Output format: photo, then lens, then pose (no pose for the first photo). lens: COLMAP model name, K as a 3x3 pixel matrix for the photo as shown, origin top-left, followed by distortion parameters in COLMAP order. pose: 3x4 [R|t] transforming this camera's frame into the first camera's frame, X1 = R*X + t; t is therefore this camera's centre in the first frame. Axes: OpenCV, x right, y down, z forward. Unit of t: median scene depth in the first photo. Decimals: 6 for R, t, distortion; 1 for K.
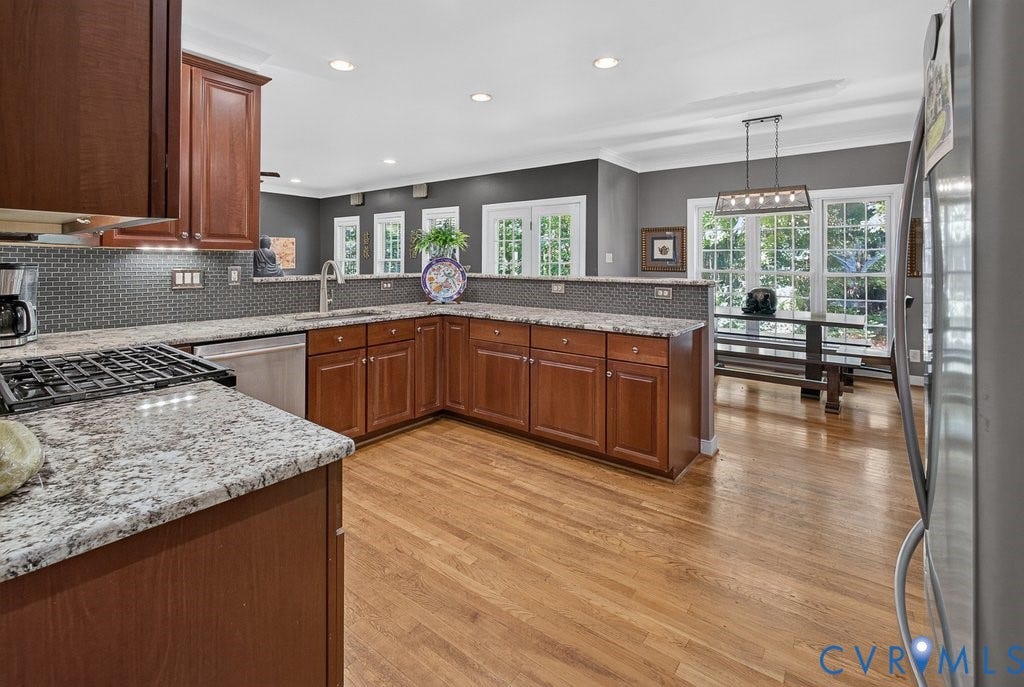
lens RADIAL K [[463.3, 0, 513.2], [0, 463.3, 343.1], [0, 0, 1]] dist [0.000110, 0.000113]
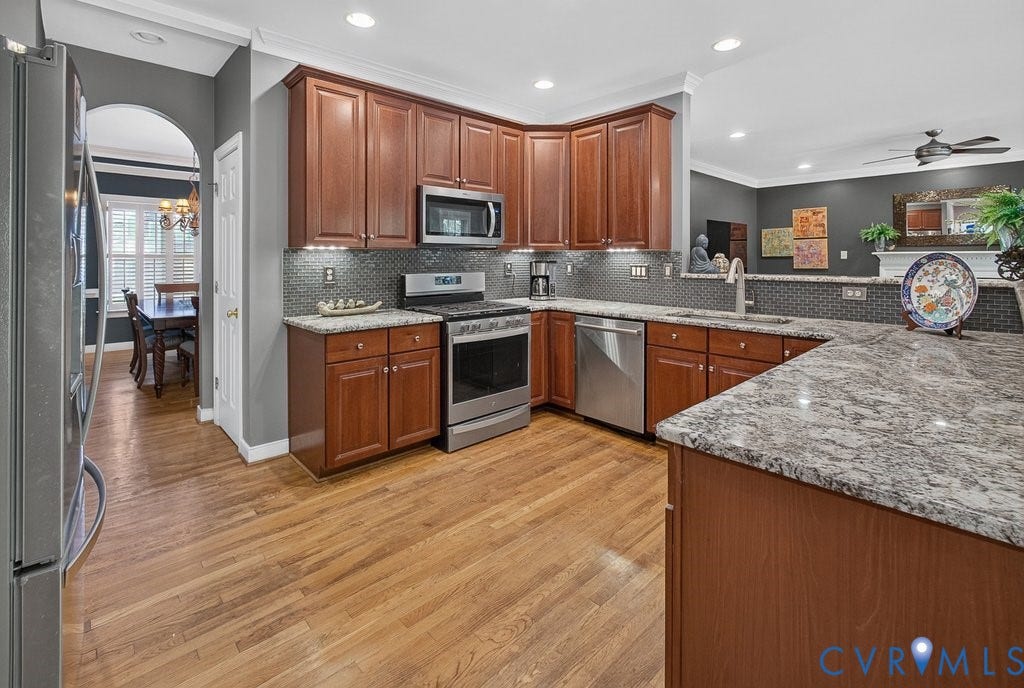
lens RADIAL K [[463.3, 0, 513.2], [0, 463.3, 343.6], [0, 0, 1]] dist [0.000110, 0.000113]
pose [[-0.149633, 0.175802, -0.972987, 0.813585], [-0.173599, 0.964108, 0.200895, -0.166643], [0.973382, 0.198970, -0.113744, 0.963635]]
